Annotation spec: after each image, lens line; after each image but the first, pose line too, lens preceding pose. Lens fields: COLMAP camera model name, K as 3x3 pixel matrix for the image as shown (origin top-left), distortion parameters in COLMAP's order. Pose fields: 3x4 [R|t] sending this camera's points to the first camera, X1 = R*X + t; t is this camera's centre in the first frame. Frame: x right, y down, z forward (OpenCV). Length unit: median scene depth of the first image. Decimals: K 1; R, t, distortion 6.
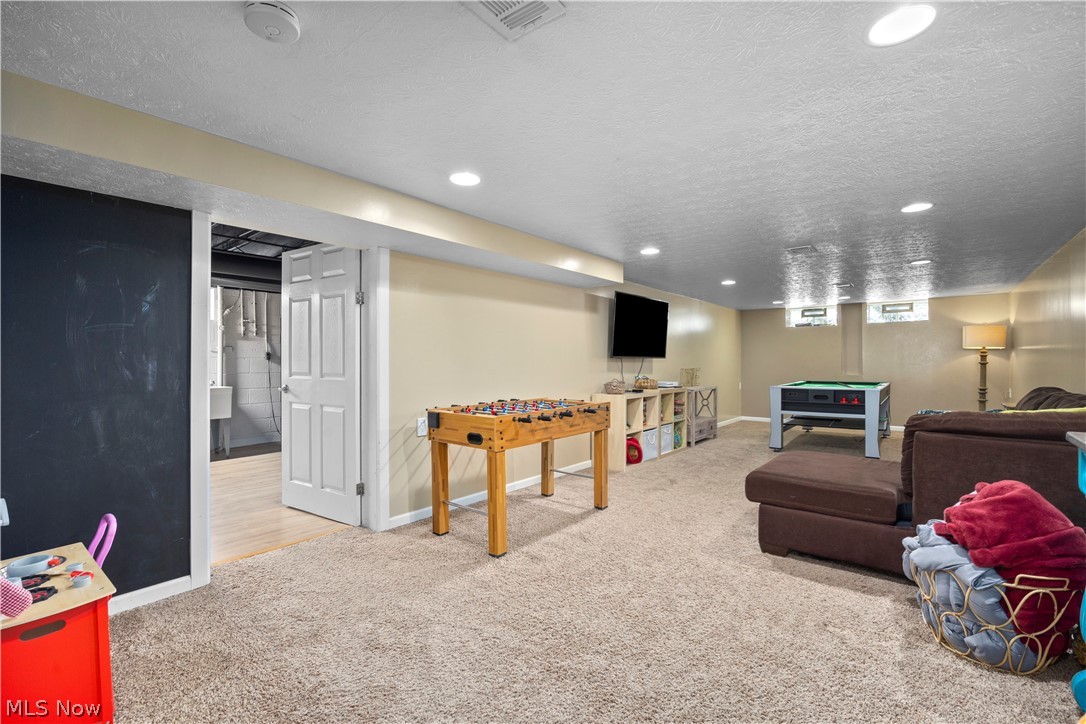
lens RADIAL K [[477.2, 0, 554.4], [0, 477.2, 357.8], [0, 0, 1]] dist [-0.014604, 0.000011]
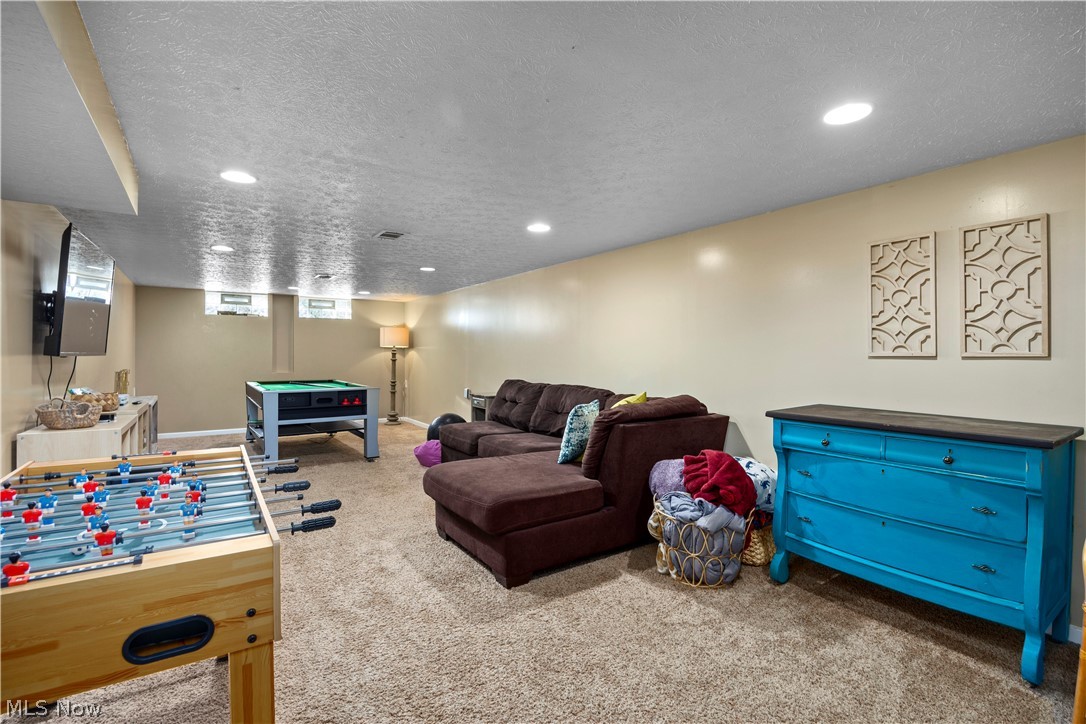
lens RADIAL K [[496.7, 0, 543.7], [0, 496.7, 357.3], [0, 0, 1]] dist [-0.025318, -0.000166]
pose [[0.281591, 0.000543, 0.959534, -0.149014], [-0.014085, 0.999894, 0.003568, -0.003905], [-0.959431, -0.014520, 0.281569, 0.263754]]
